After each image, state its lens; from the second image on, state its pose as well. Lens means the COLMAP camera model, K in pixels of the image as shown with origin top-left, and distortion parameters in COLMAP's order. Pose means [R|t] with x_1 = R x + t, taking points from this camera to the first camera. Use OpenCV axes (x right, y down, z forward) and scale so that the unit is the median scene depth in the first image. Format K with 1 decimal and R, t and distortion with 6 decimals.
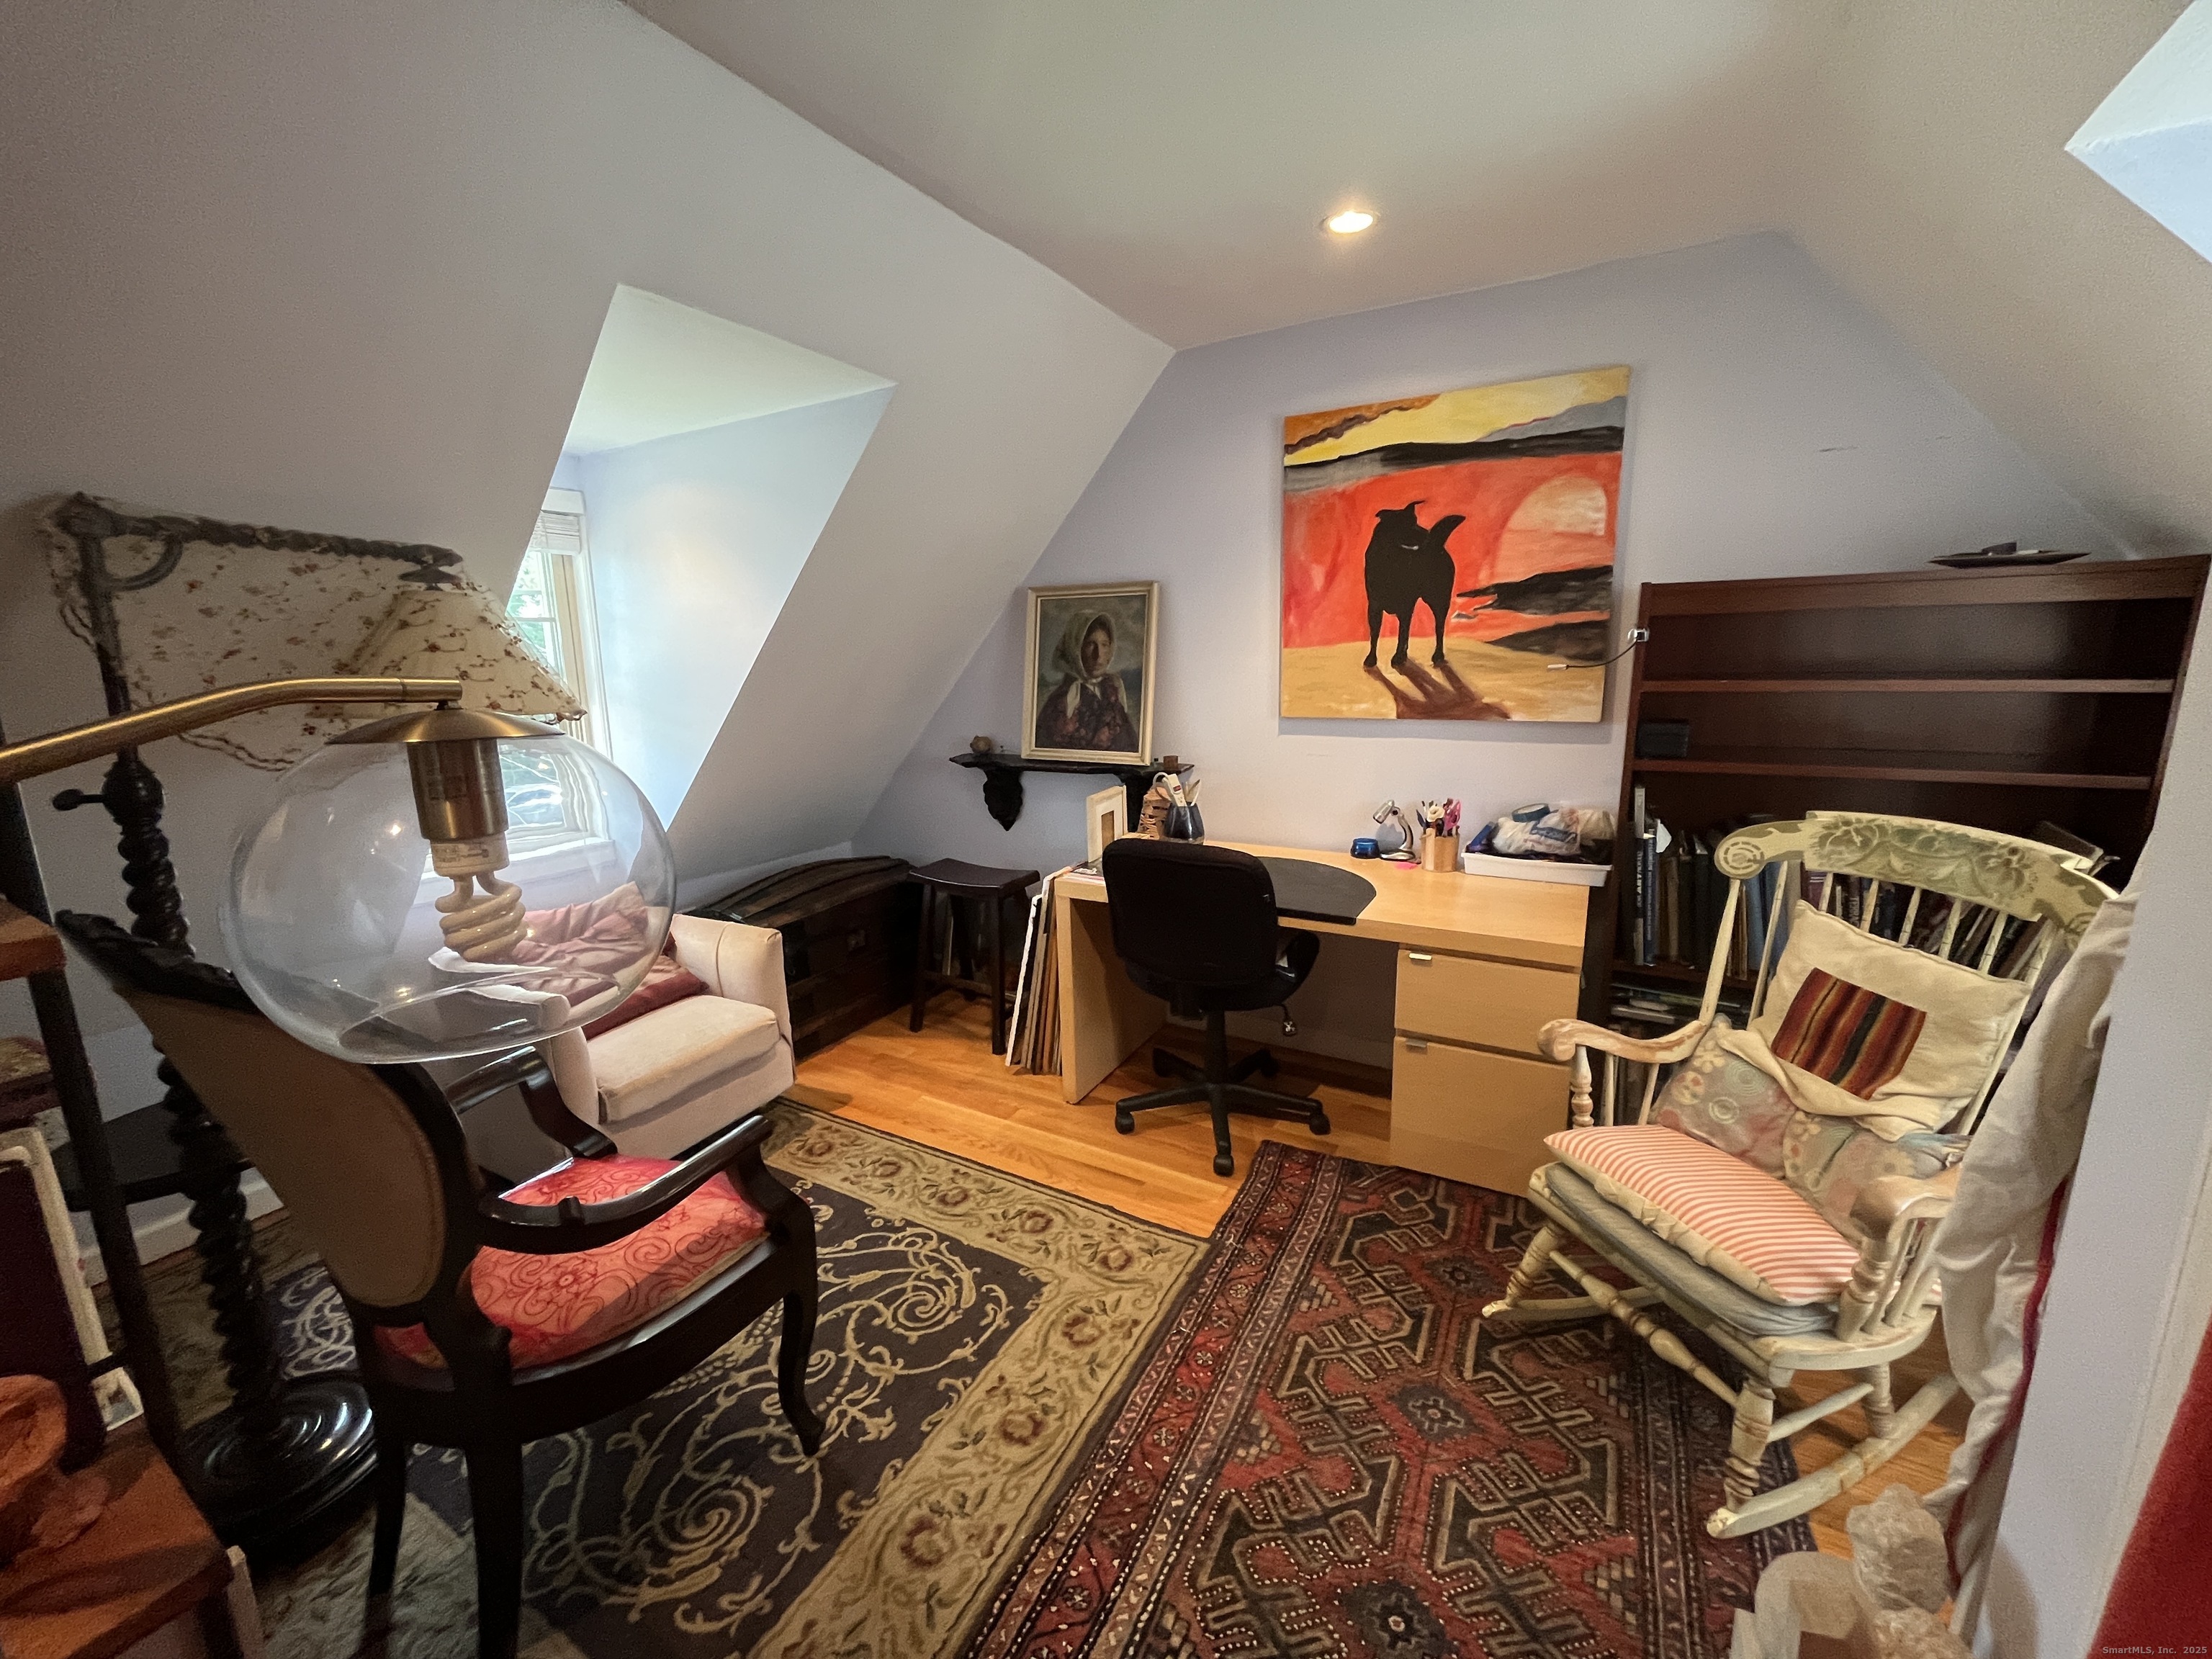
lens RADIAL K [[897.2, 0, 1095.0], [0, 897.2, 829.6], [0, 0, 1]] dist [0.001244, -0.002130]
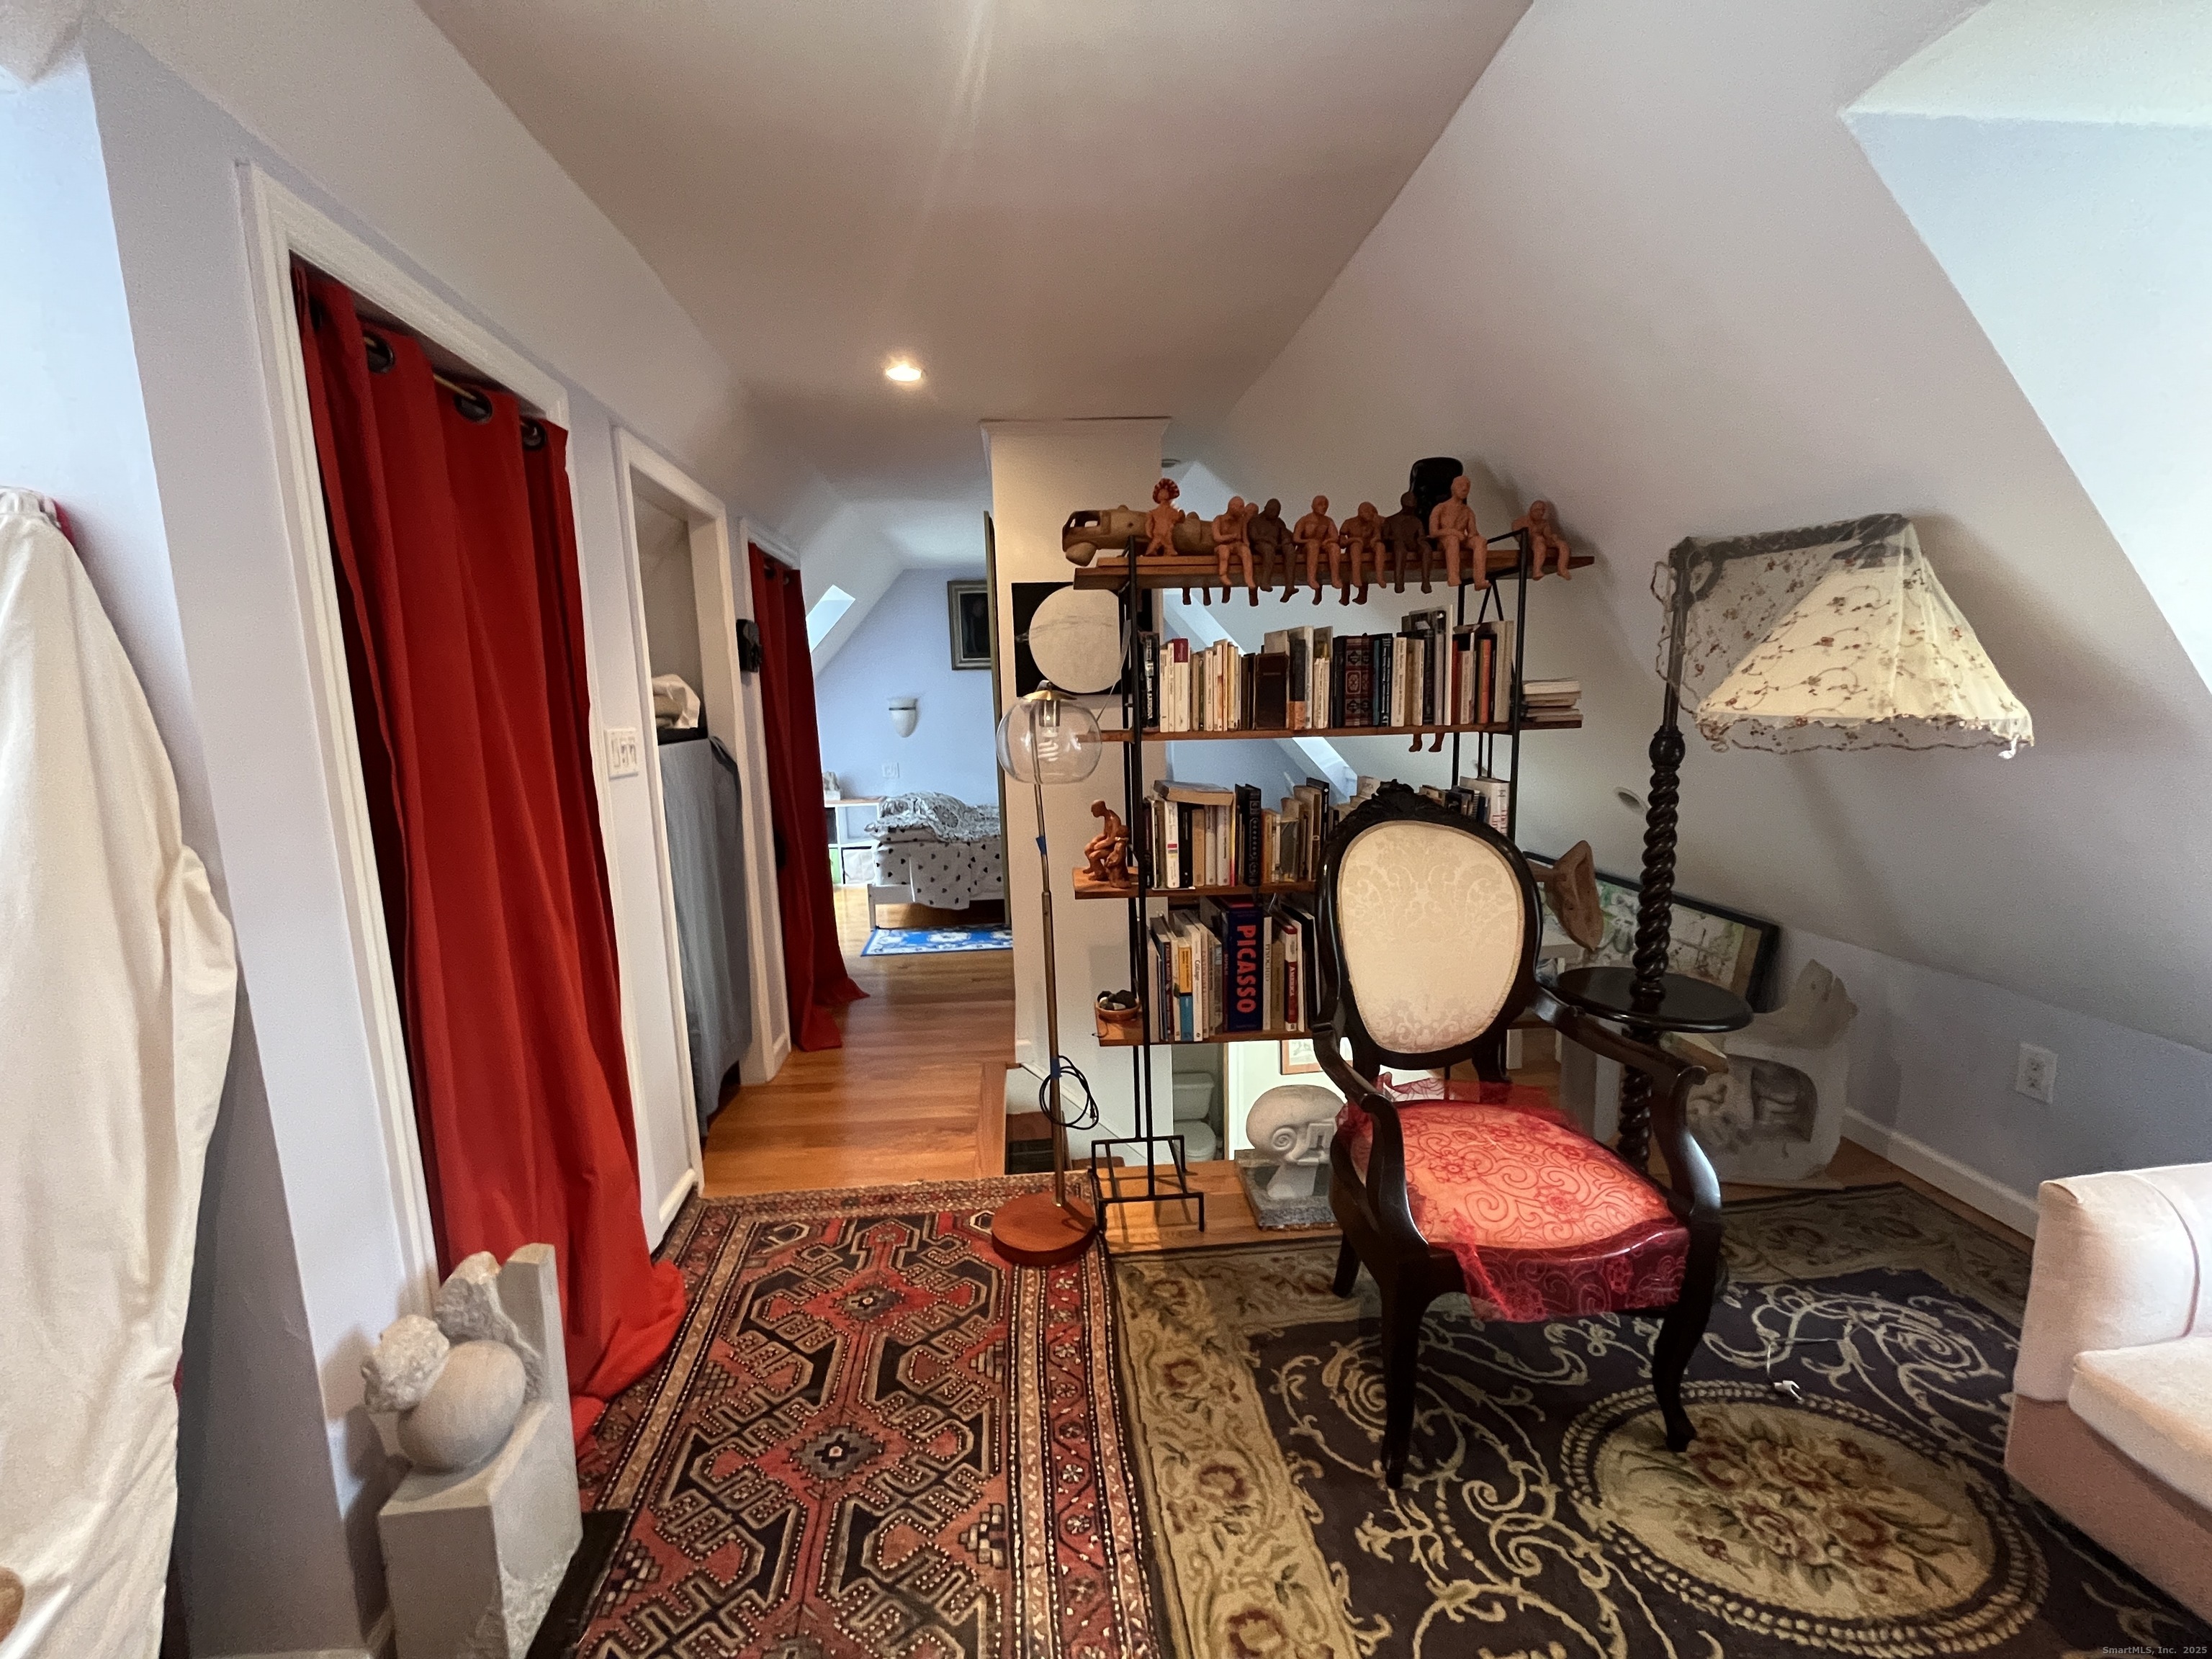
lens RADIAL K [[897.2, 0, 1095.0], [0, 897.2, 829.6], [0, 0, 1]] dist [0.001244, -0.002130]
pose [[-0.823613, 0.122891, -0.553679, 0.406882], [-0.072791, 0.945264, 0.318083, -0.260674], [0.562462, 0.302280, -0.769586, 1.392751]]
